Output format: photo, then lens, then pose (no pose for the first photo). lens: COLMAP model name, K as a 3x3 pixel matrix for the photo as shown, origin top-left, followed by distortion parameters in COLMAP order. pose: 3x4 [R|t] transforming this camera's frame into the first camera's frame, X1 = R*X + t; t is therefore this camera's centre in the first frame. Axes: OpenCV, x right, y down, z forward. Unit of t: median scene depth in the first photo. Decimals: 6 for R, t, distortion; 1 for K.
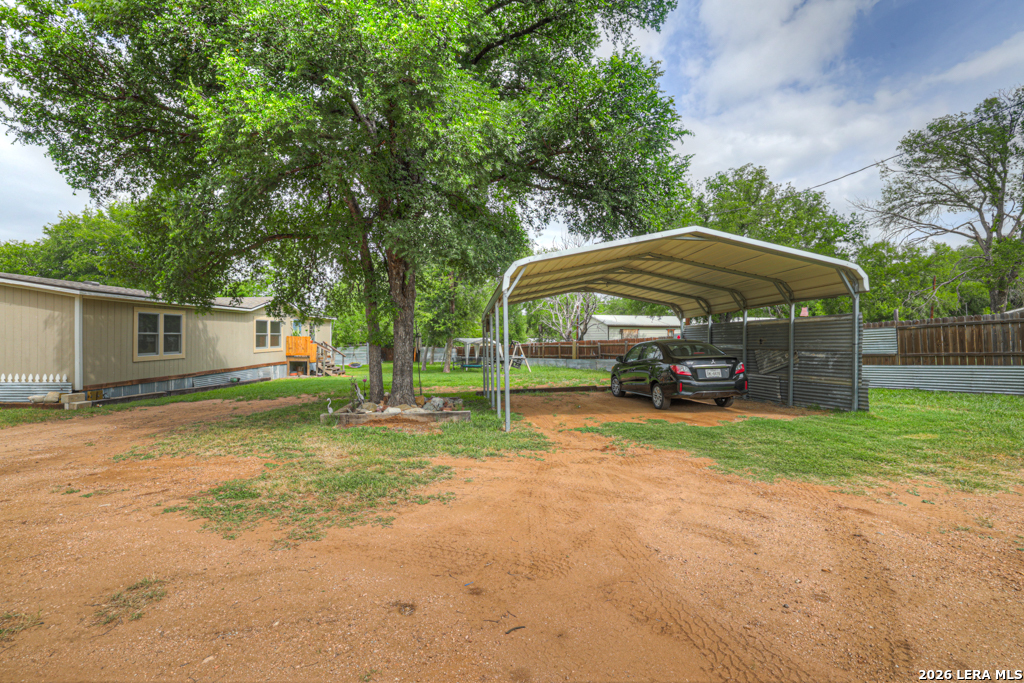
lens RADIAL K [[439.9, 0, 506.6], [0, 439.9, 338.7], [0, 0, 1]] dist [-0.047856, 0.018757]
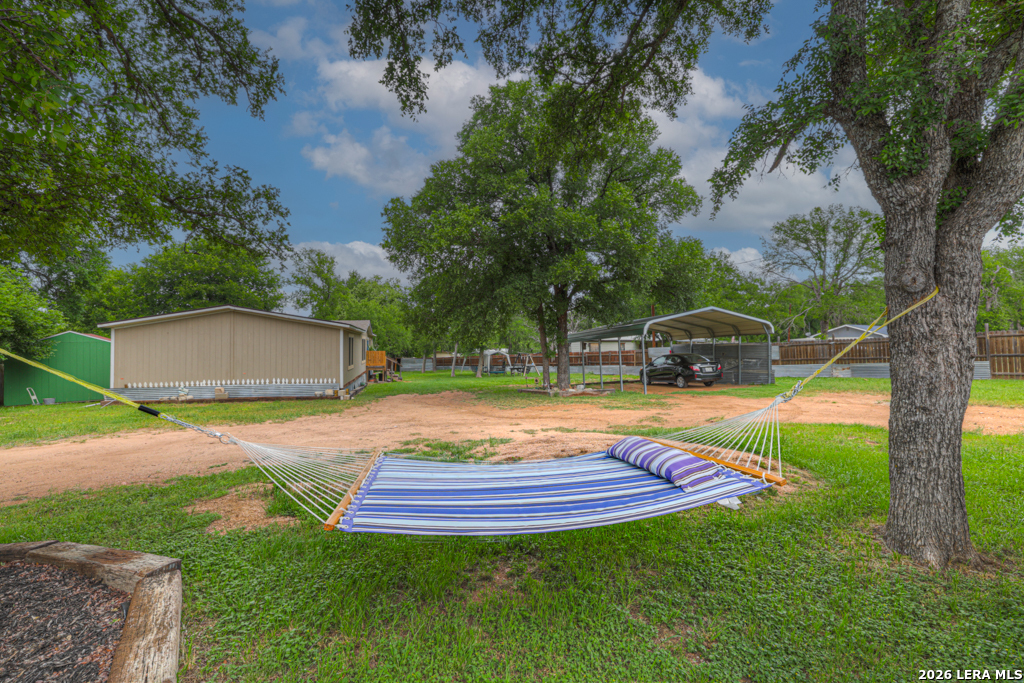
lens RADIAL K [[439.9, 0, 506.6], [0, 439.9, 338.7], [0, 0, 1]] dist [-0.047856, 0.018757]
pose [[0.977949, -0.000372, 0.208843, -0.663981], [0.004560, 0.999798, -0.019572, -0.024215], [-0.208793, 0.020092, 0.977753, -0.622611]]
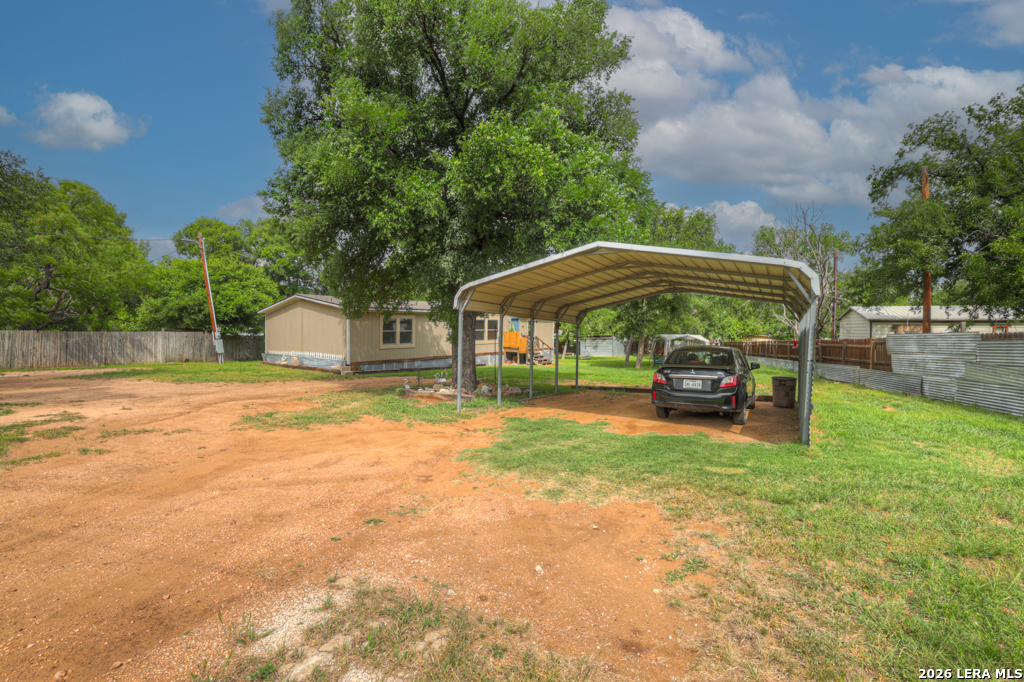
lens RADIAL K [[441.2, 0, 509.2], [0, 441.2, 336.8], [0, 0, 1]] dist [-0.045768, 0.018892]
pose [[0.781984, 0.017619, -0.623049, 0.537844], [-0.007538, 0.999795, 0.018812, -0.026465], [0.623253, -0.010014, 0.781956, 0.014108]]
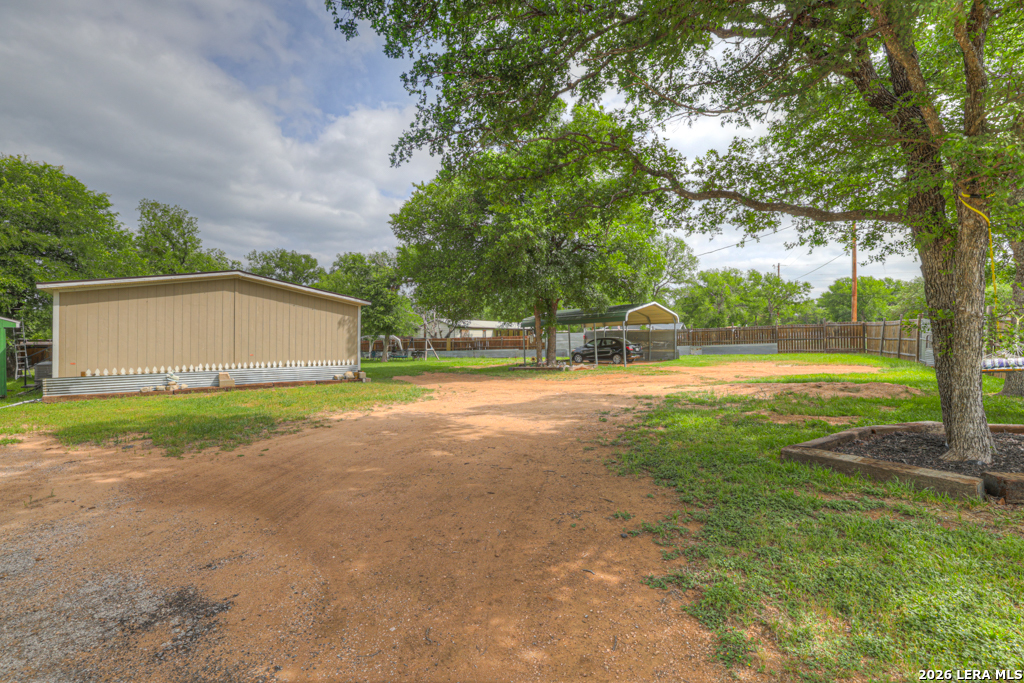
lens RADIAL K [[439.9, 0, 506.6], [0, 439.9, 338.7], [0, 0, 1]] dist [-0.047856, 0.018757]
pose [[0.753907, 0.002048, 0.656977, -1.426891], [-0.004907, 0.999985, 0.002513, 0.006045], [-0.656962, -0.005118, 0.753906, -0.404186]]
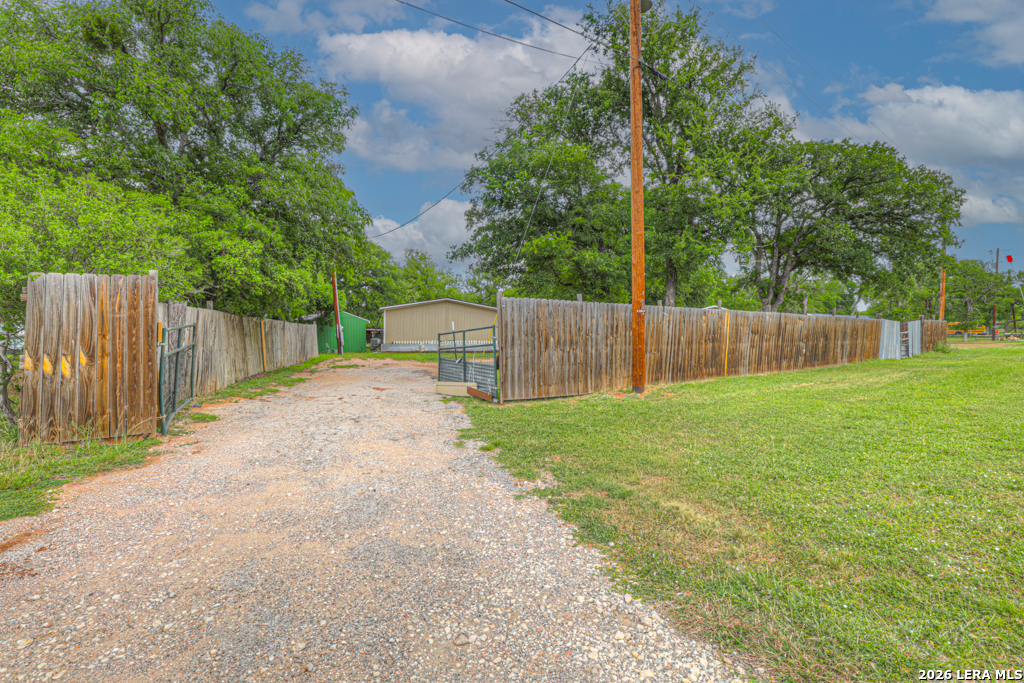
lens RADIAL K [[441.2, 0, 509.2], [0, 441.2, 337.3], [0, 0, 1]] dist [-0.045768, 0.018892]
pose [[0.968208, 0.007796, 0.250025, -1.493285], [-0.014116, 0.999624, 0.023492, -0.005246], [-0.249748, -0.026274, 0.967954, -1.526159]]
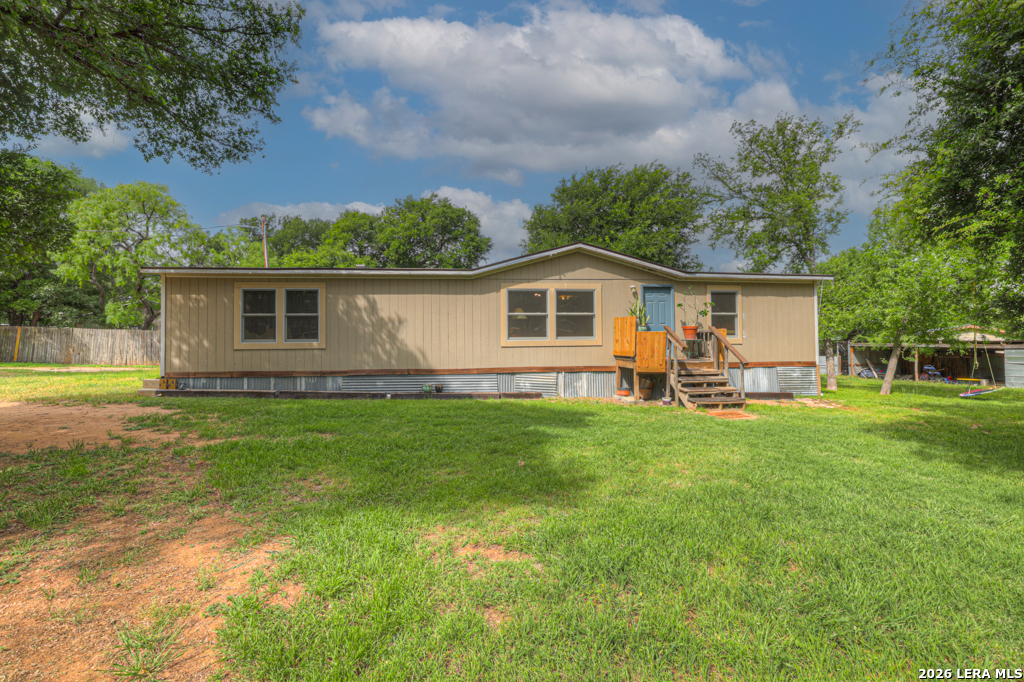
lens RADIAL K [[439.9, 0, 506.6], [0, 439.9, 338.2], [0, 0, 1]] dist [-0.047856, 0.018757]
pose [[0.097809, -0.008846, -0.995166, 0.003458], [0.000514, 0.999961, -0.008838, 0.040544], [0.995205, 0.000353, 0.097810, 1.443387]]
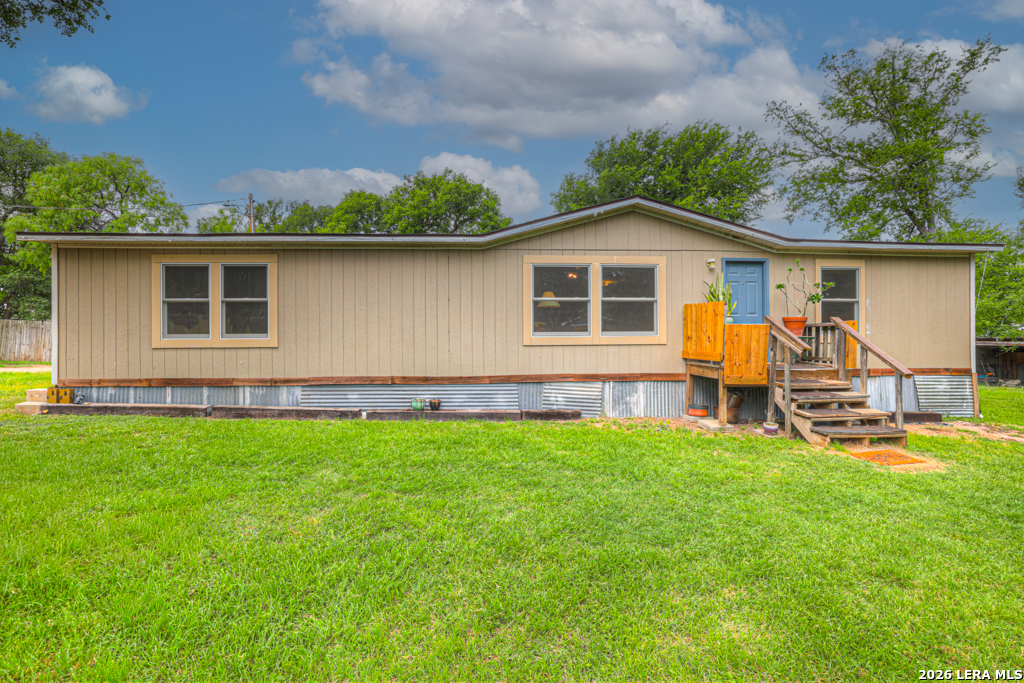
lens RADIAL K [[439.9, 0, 506.6], [0, 439.9, 338.7], [0, 0, 1]] dist [-0.047856, 0.018757]
pose [[0.045956, 0.003677, -0.998937, -0.258015], [-0.002938, 0.999989, 0.003546, 0.037972], [0.998939, 0.002772, 0.045967, 1.466389]]
